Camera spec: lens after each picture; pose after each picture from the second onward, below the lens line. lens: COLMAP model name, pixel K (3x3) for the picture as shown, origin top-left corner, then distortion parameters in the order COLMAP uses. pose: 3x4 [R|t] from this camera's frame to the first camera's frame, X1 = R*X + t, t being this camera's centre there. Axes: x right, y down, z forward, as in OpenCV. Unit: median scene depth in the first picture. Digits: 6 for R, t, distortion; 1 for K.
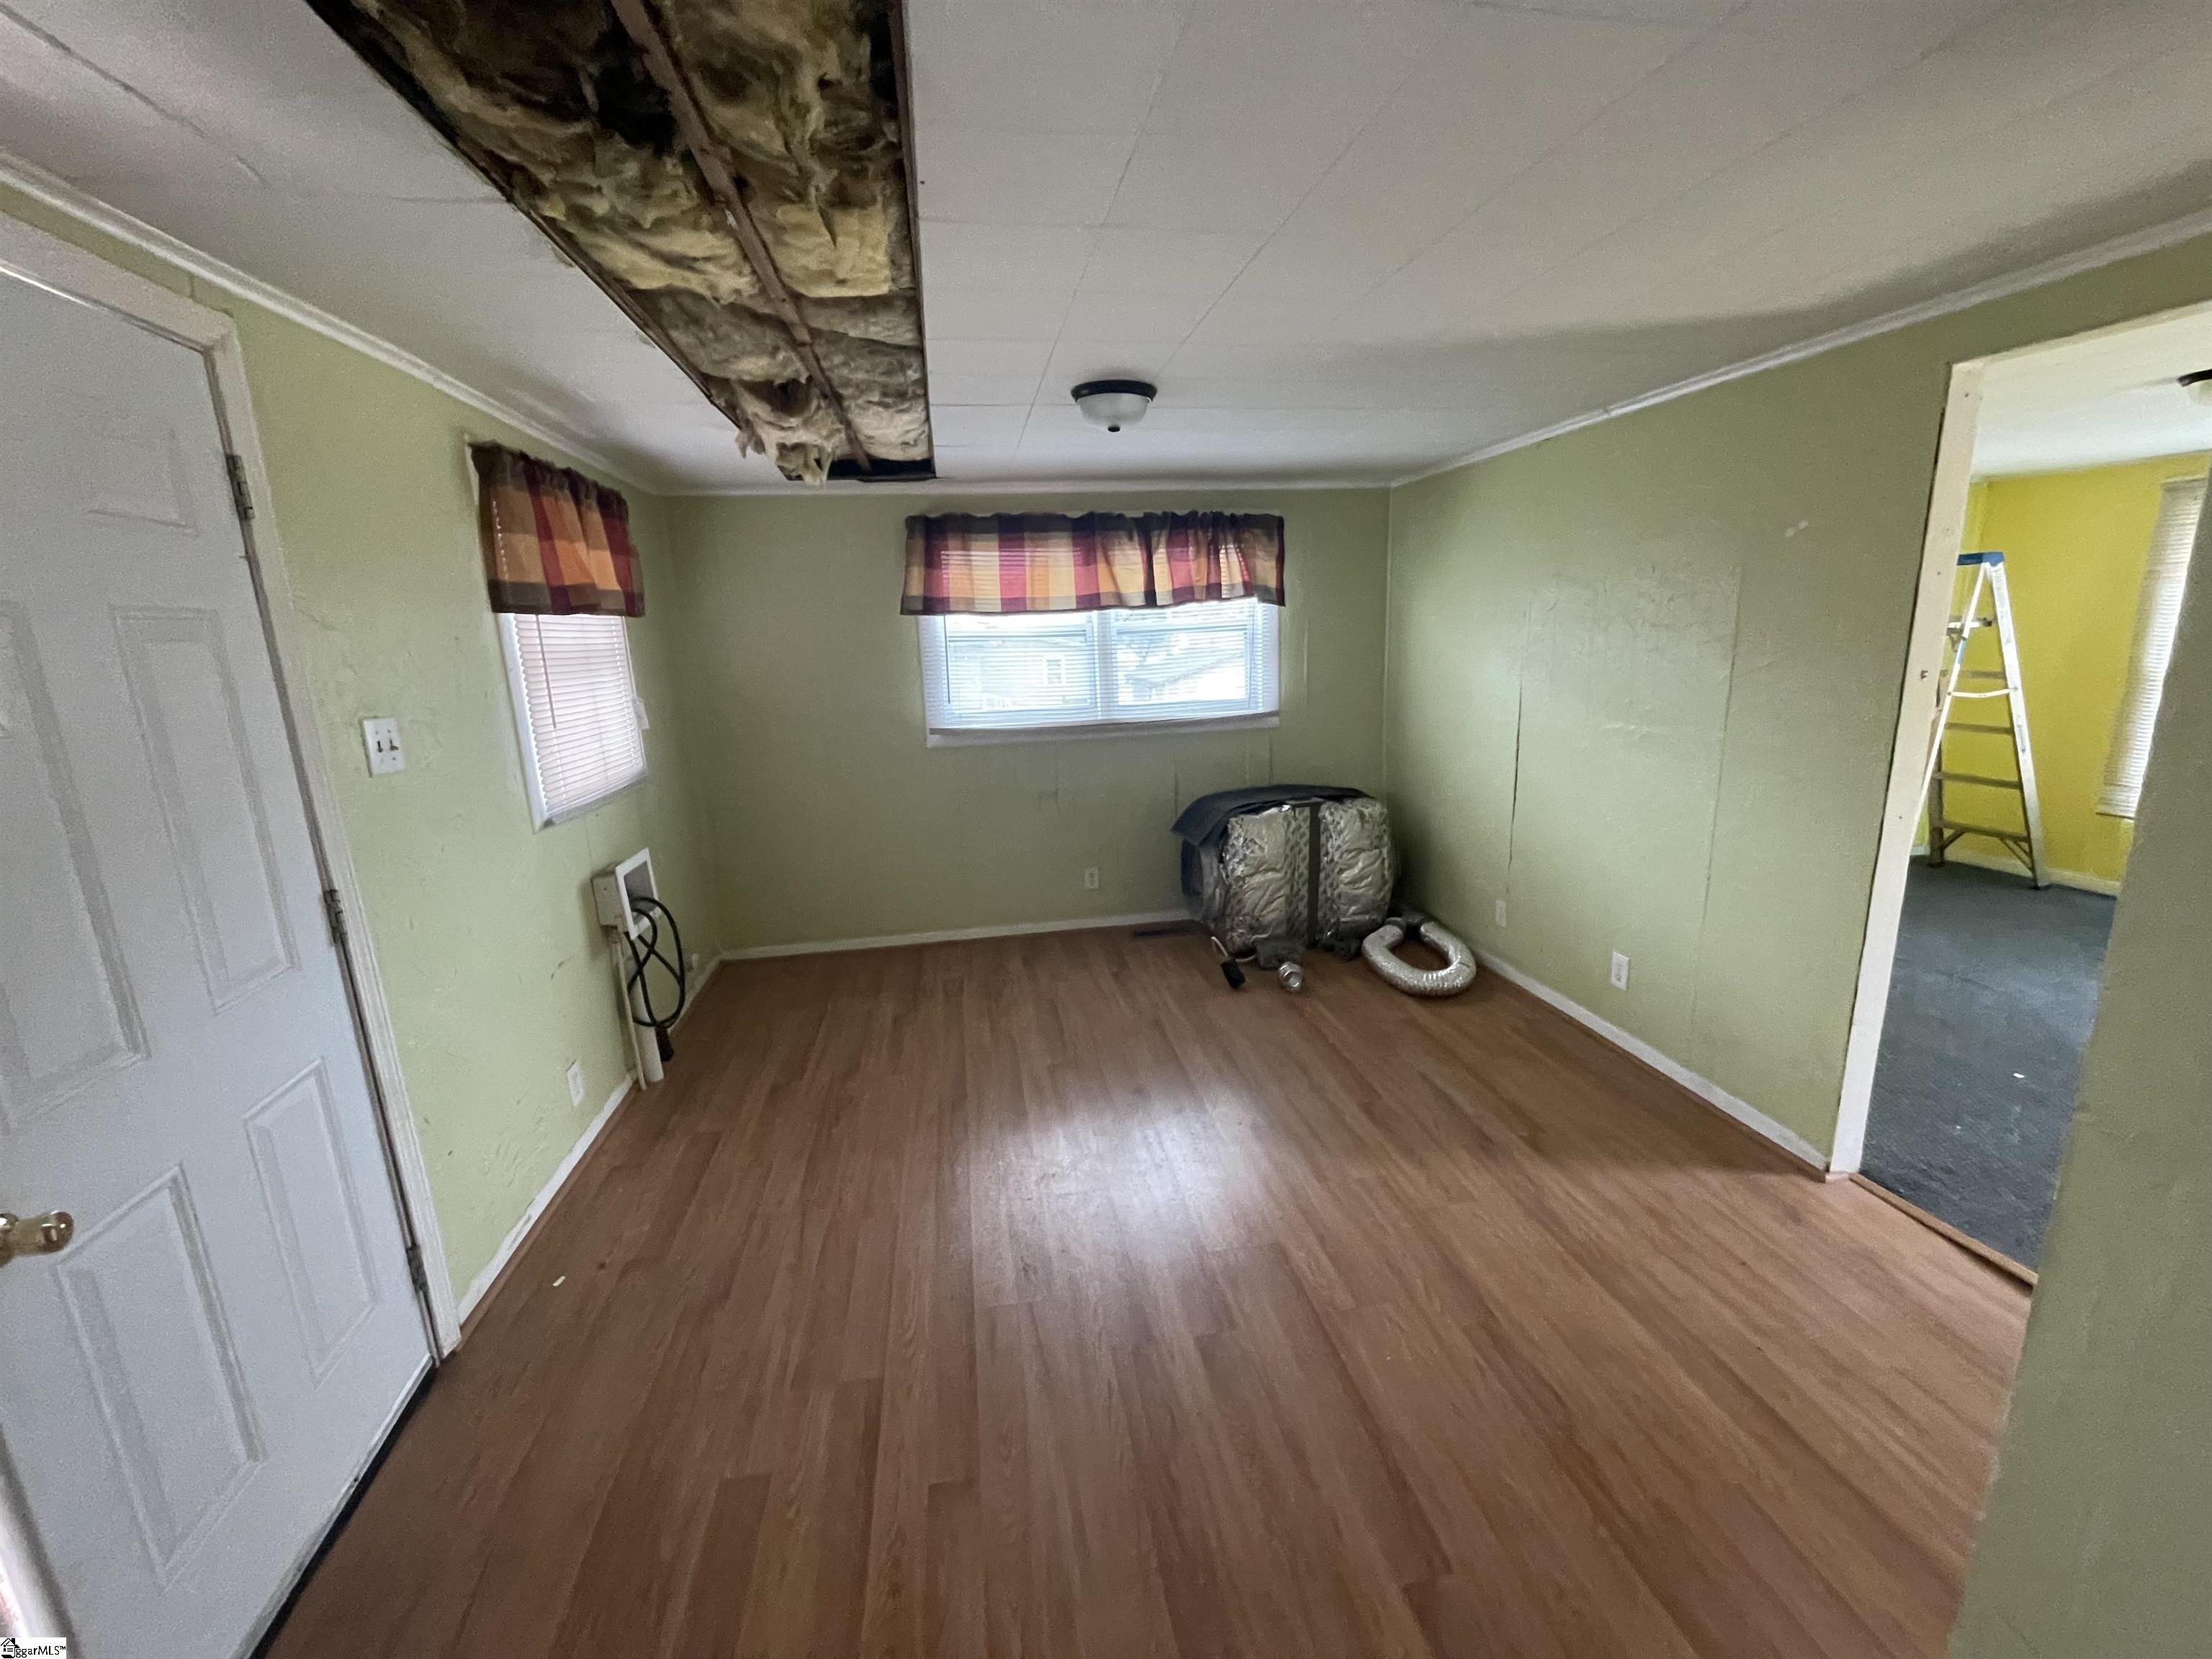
lens RADIAL K [[887.1, 0, 1104.6], [0, 887.1, 831.9], [0, 0, 1]] dist [-0.010072, 0.000587]
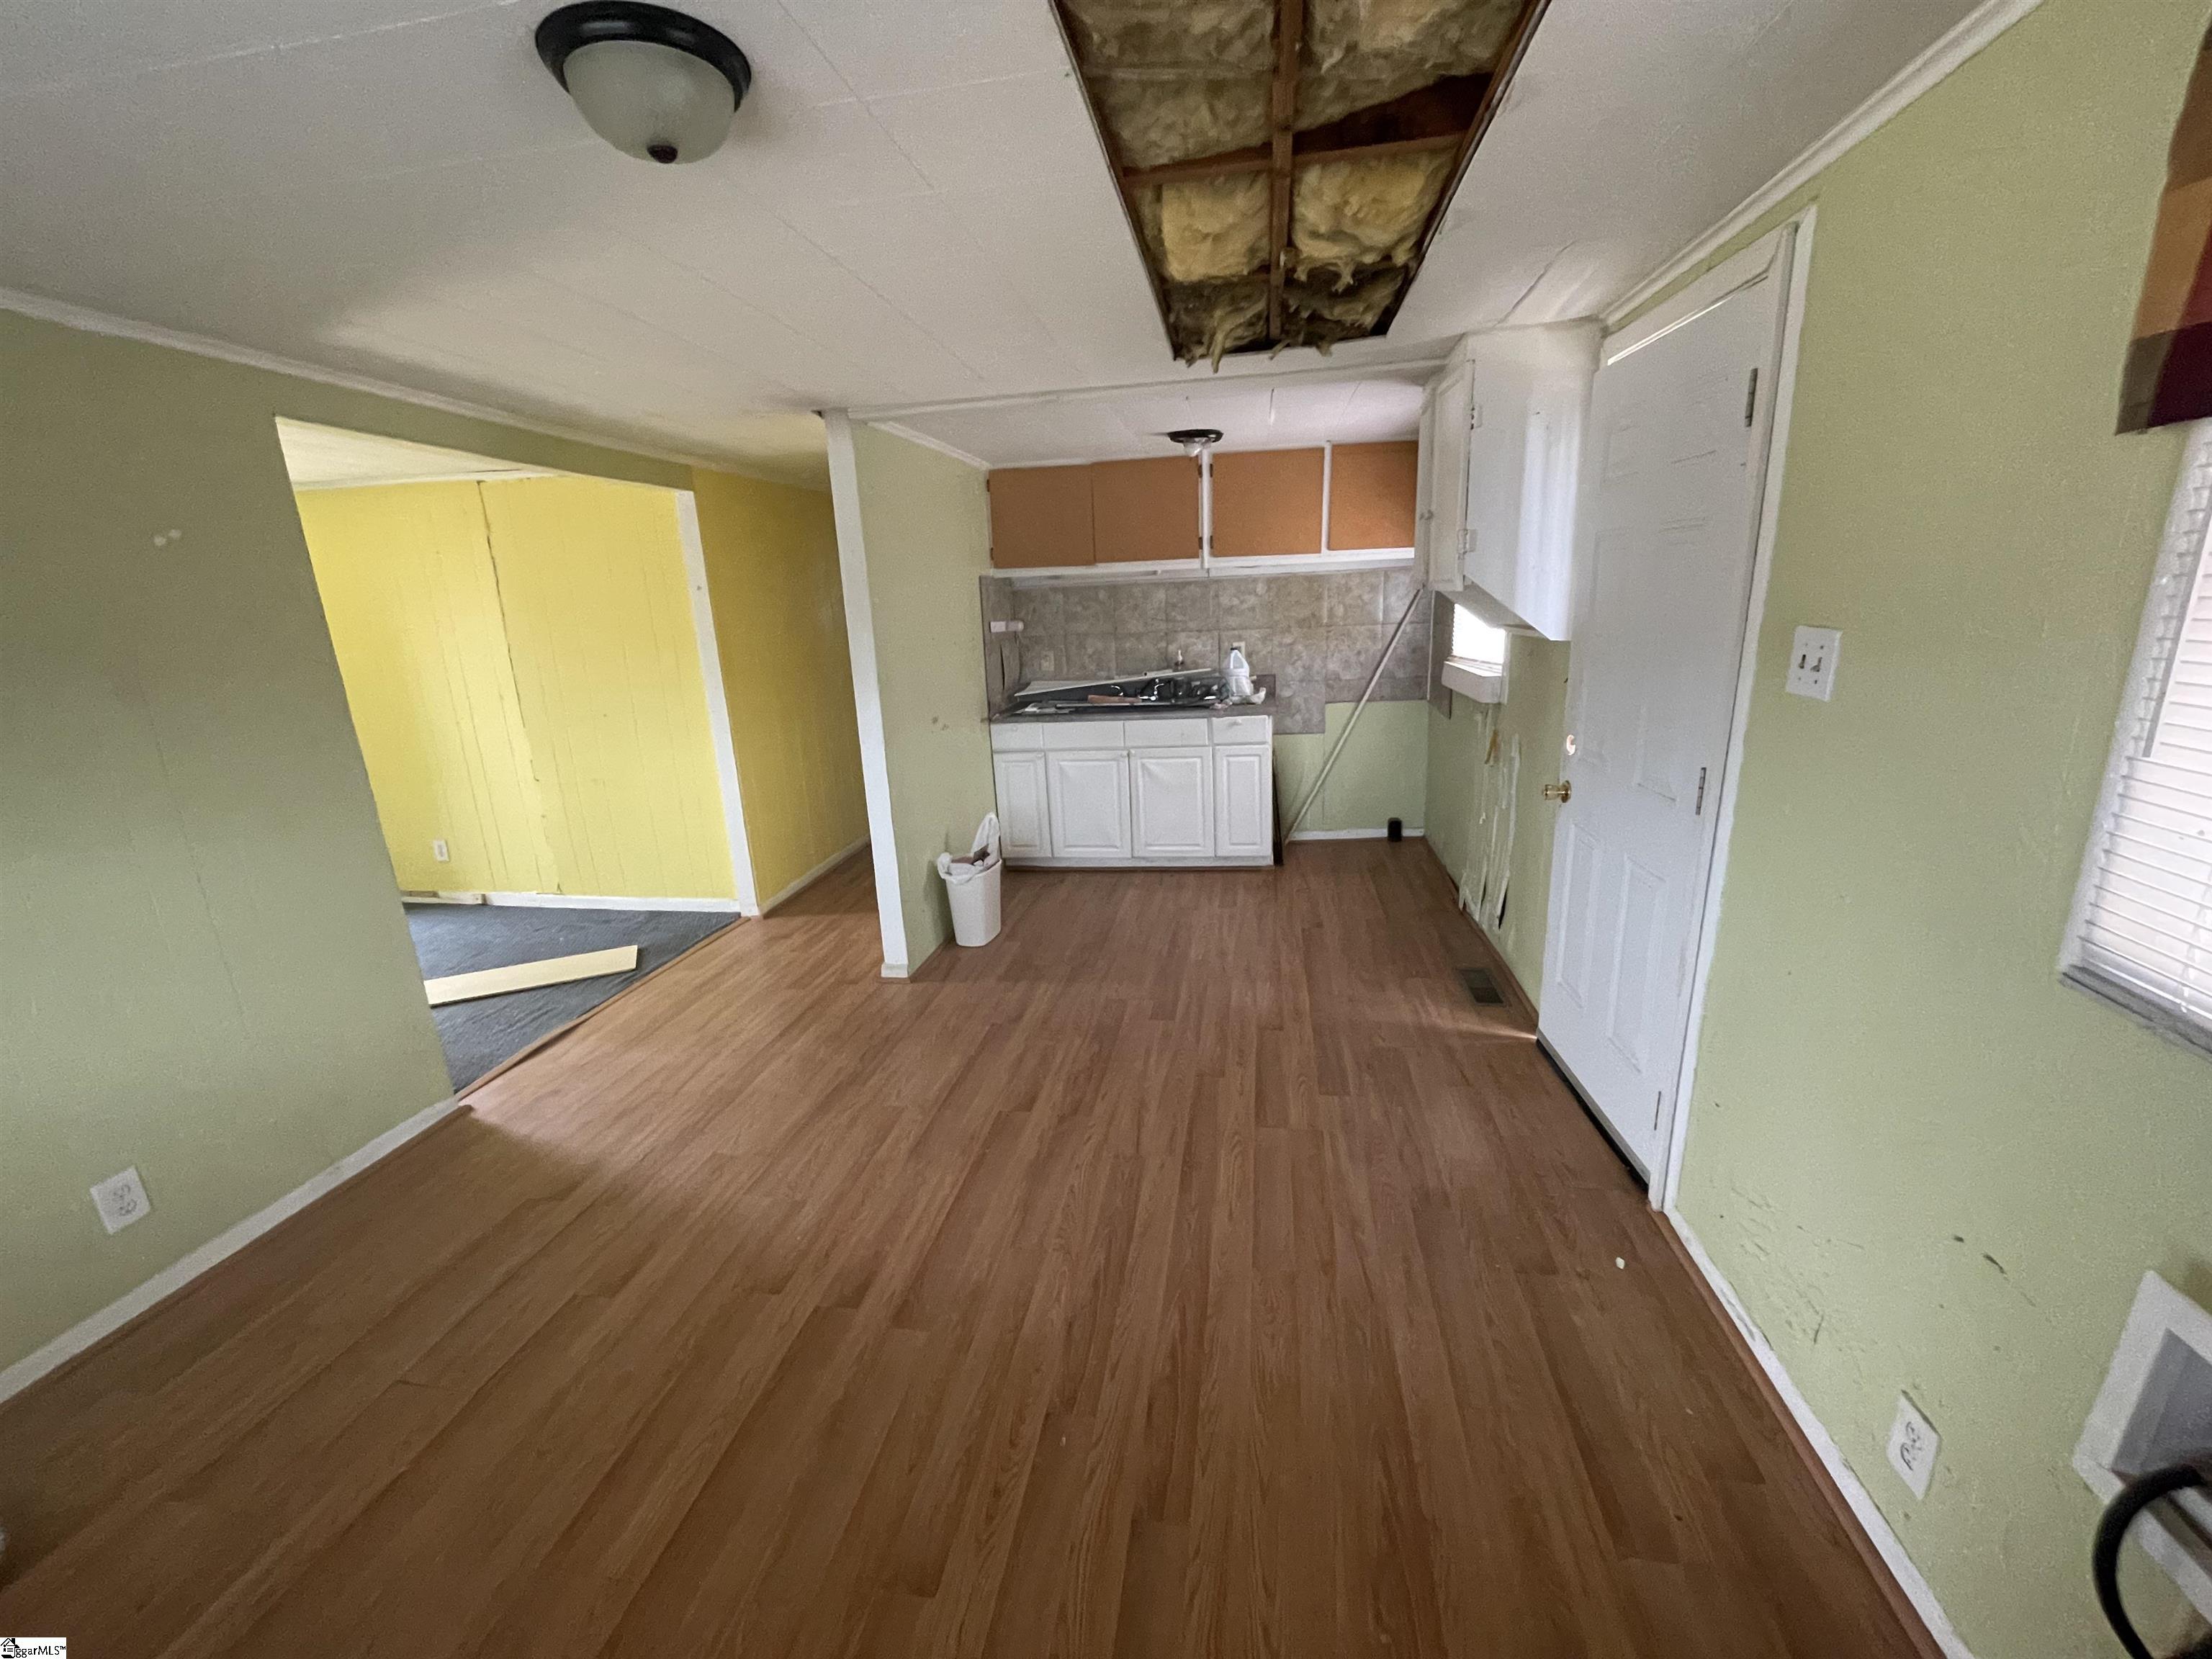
lens RADIAL K [[887.1, 0, 1104.6], [0, 887.1, 831.9], [0, 0, 1]] dist [-0.010072, 0.000587]
pose [[-0.938939, -0.015877, 0.343717, -0.394618], [0.146643, 0.885209, 0.441476, -0.339277], [-0.311270, 0.464923, -0.828829, 1.593933]]
